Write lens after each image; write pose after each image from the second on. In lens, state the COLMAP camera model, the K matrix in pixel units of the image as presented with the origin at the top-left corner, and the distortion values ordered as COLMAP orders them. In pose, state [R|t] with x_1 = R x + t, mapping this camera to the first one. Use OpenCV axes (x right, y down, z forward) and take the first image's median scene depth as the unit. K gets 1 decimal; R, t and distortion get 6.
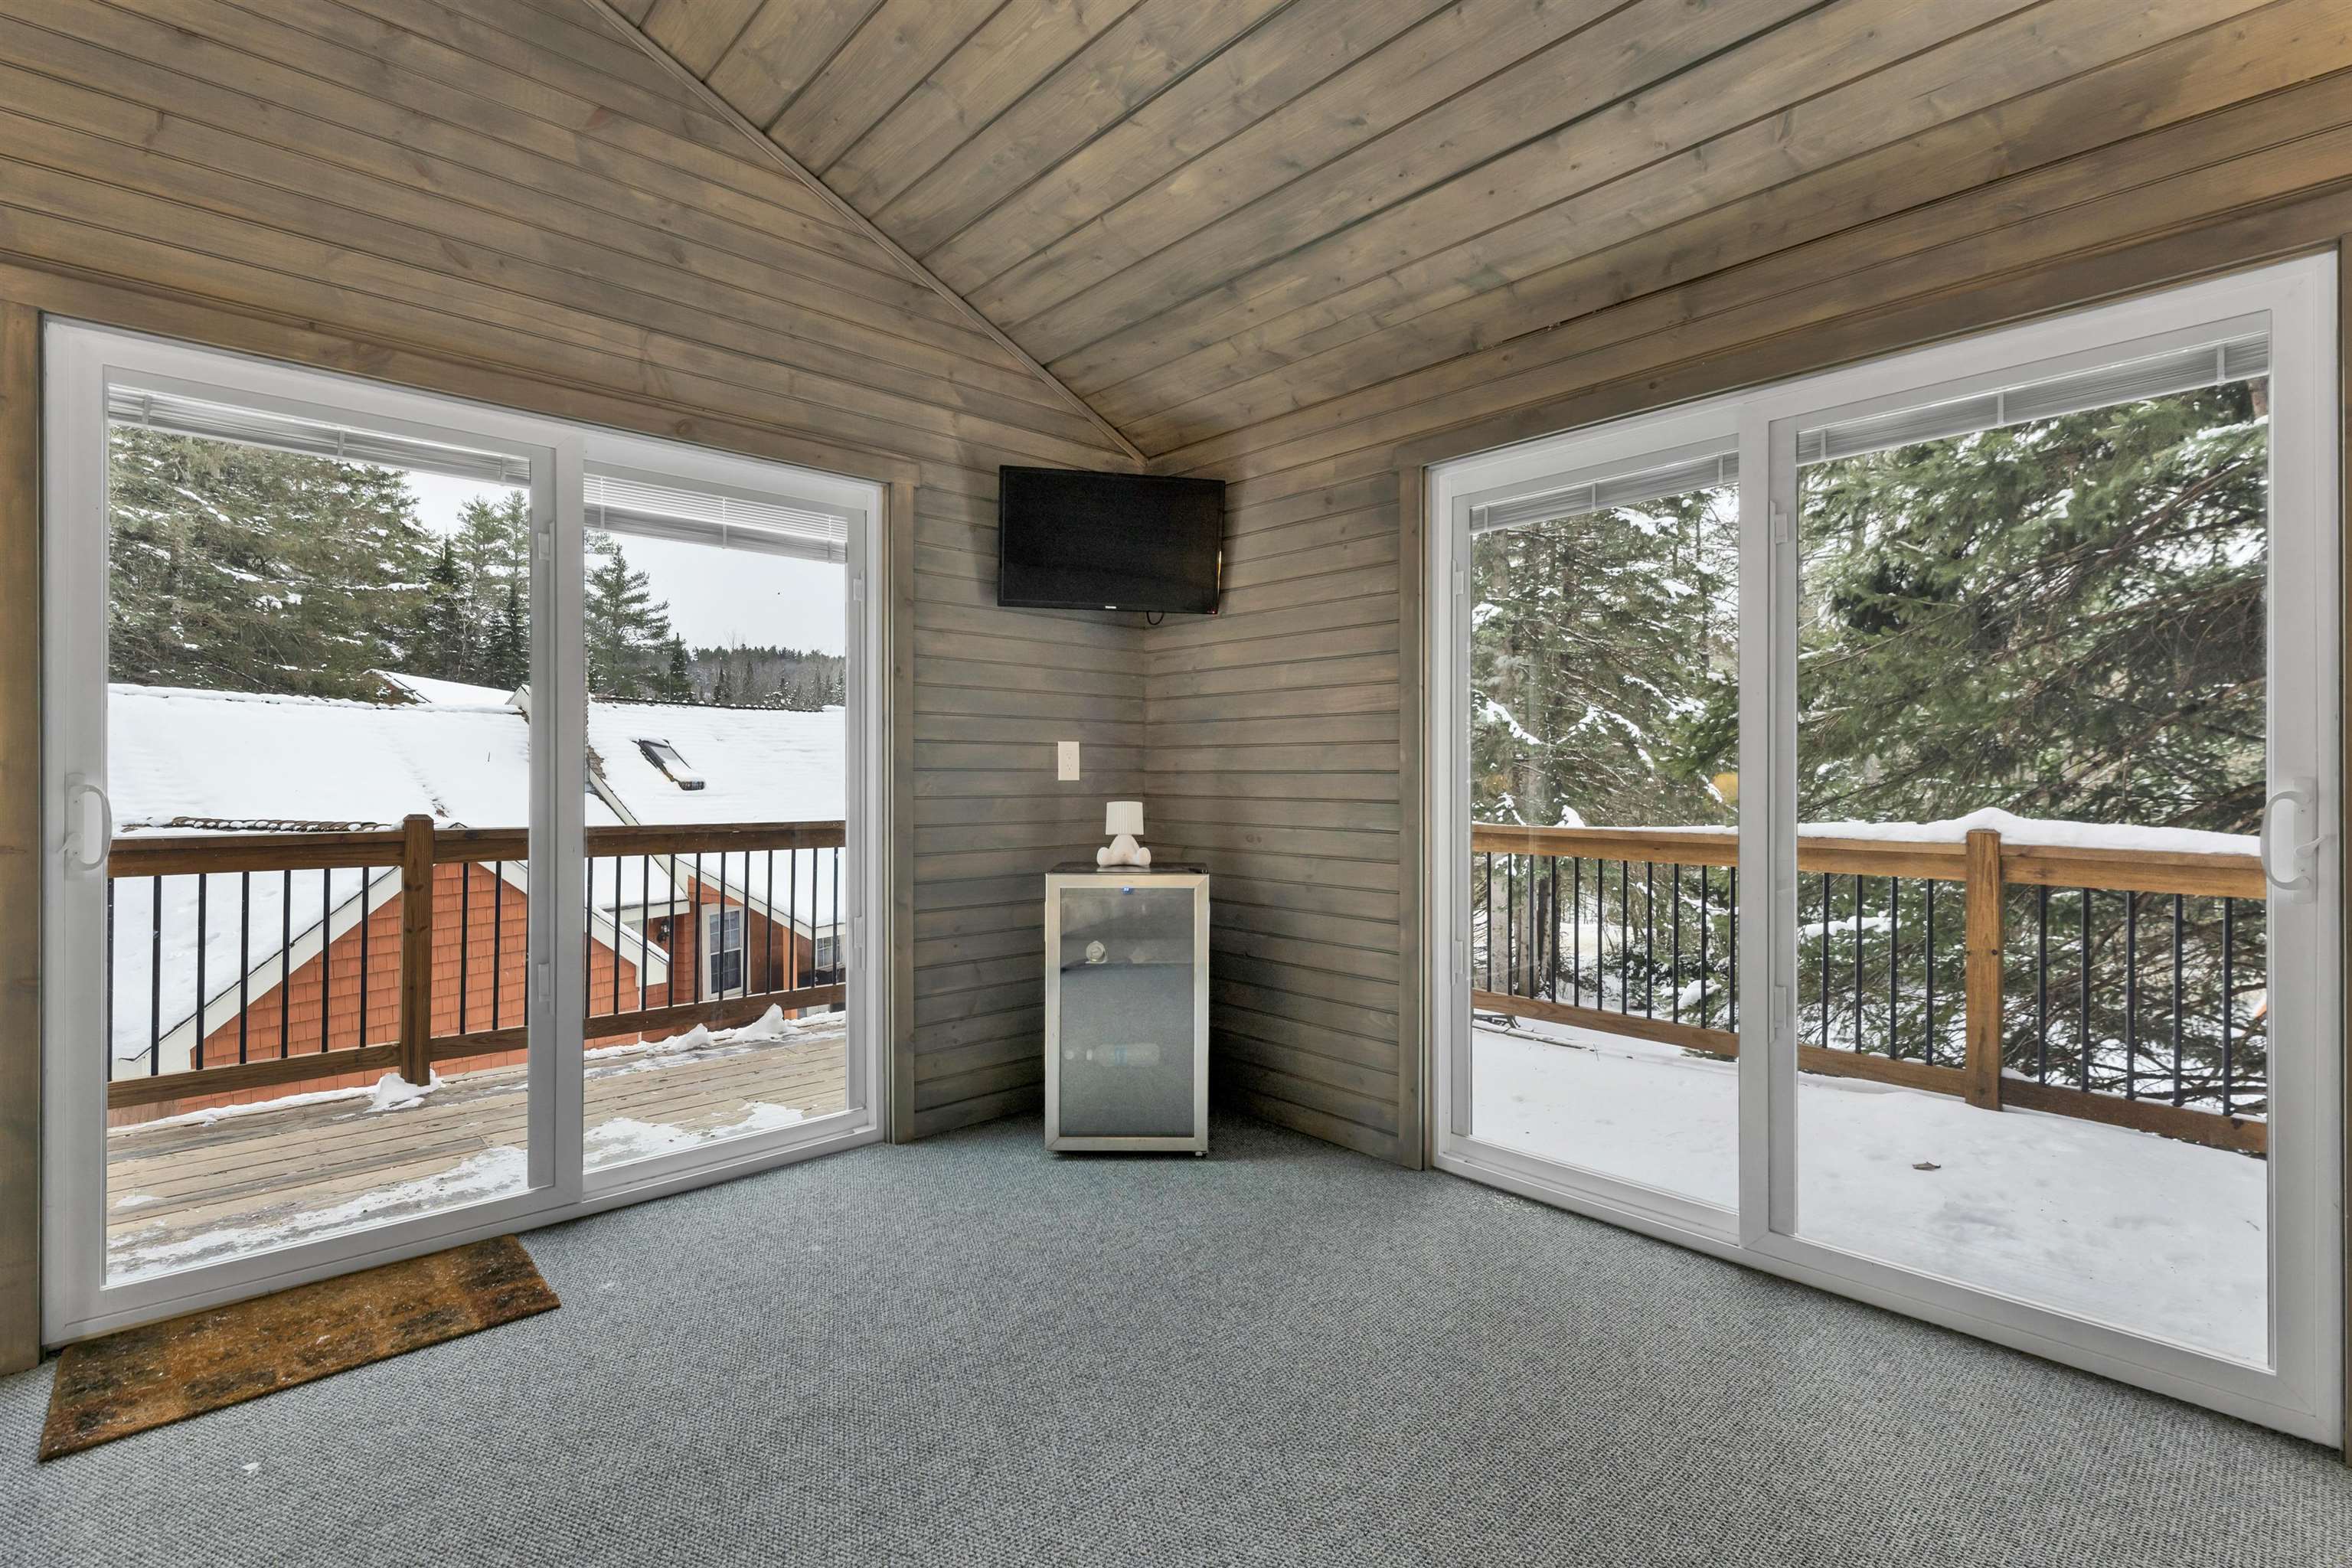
lens RADIAL K [[1079.7, 0, 1172.4], [0, 1079.7, 780.6], [0, 0, 1]] dist [0.002557, 0.000042]
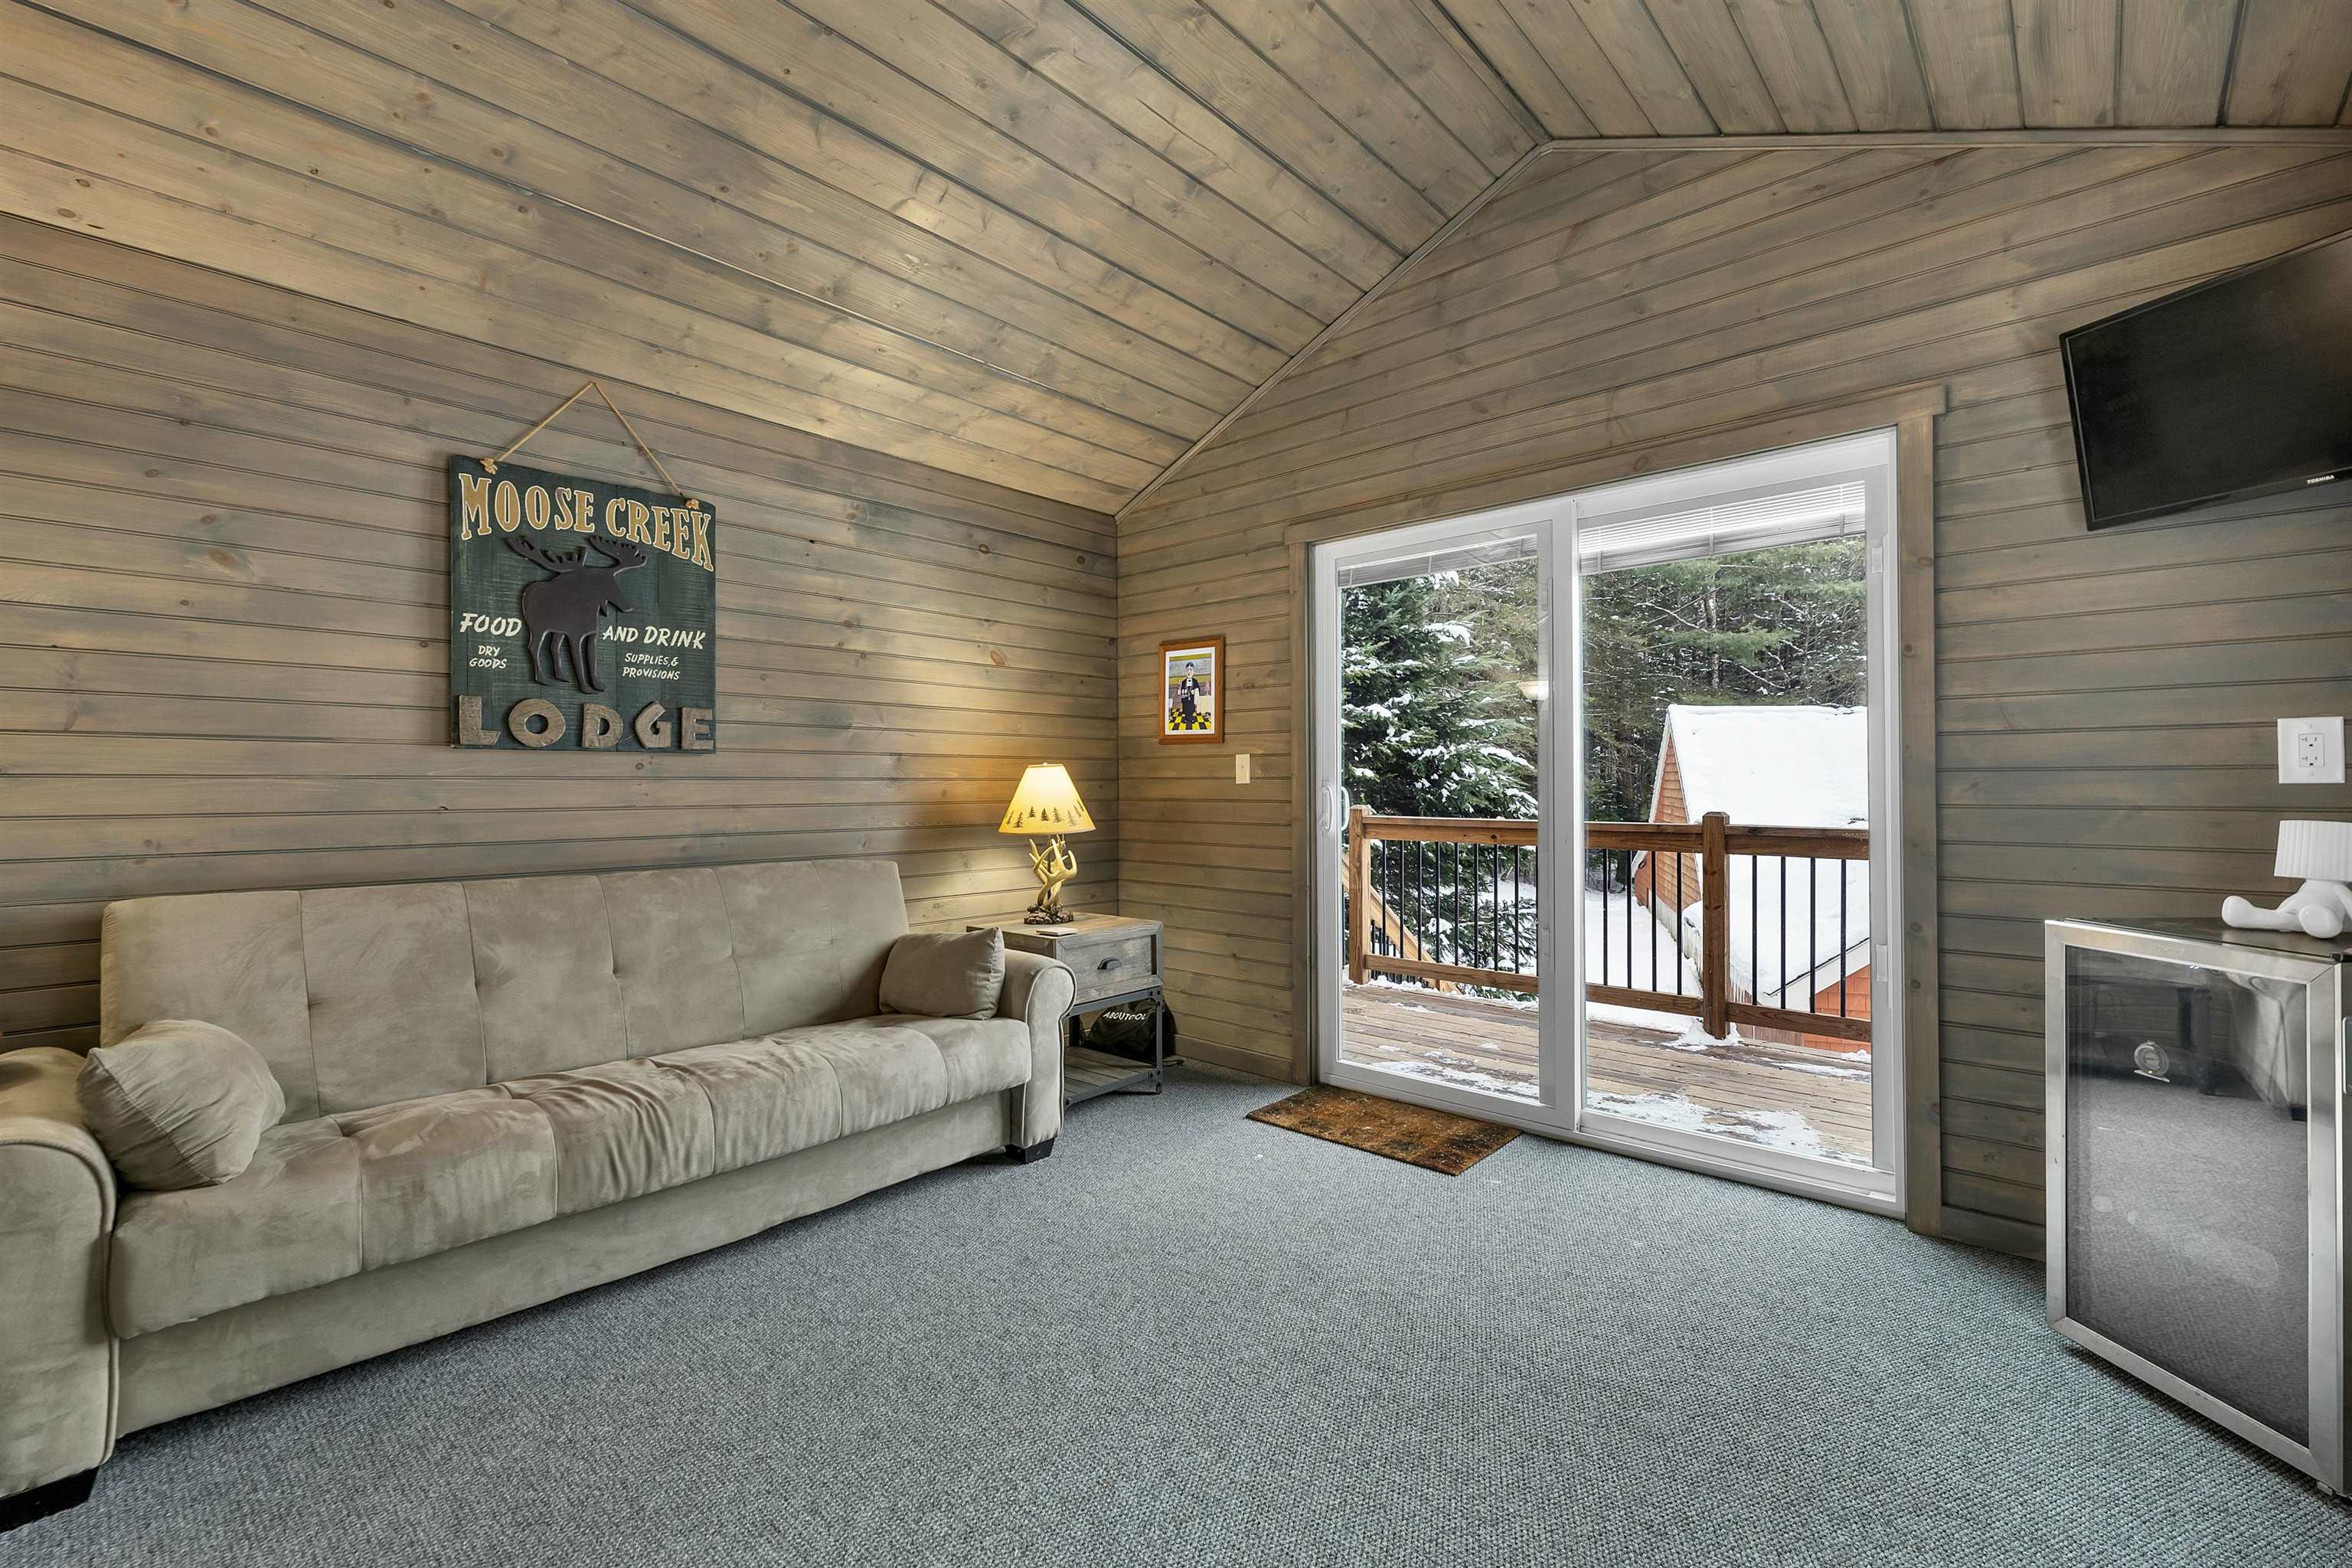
lens RADIAL K [[1005.6, 0, 1172.0], [0, 1005.6, 776.8], [0, 0, 1]] dist [0.000173, 0.000489]
pose [[0.080563, -0.007120, -0.996724, 0.546807], [0.001609, 0.999974, -0.007014, -0.001153], [0.996748, -0.001038, 0.080572, 0.458044]]
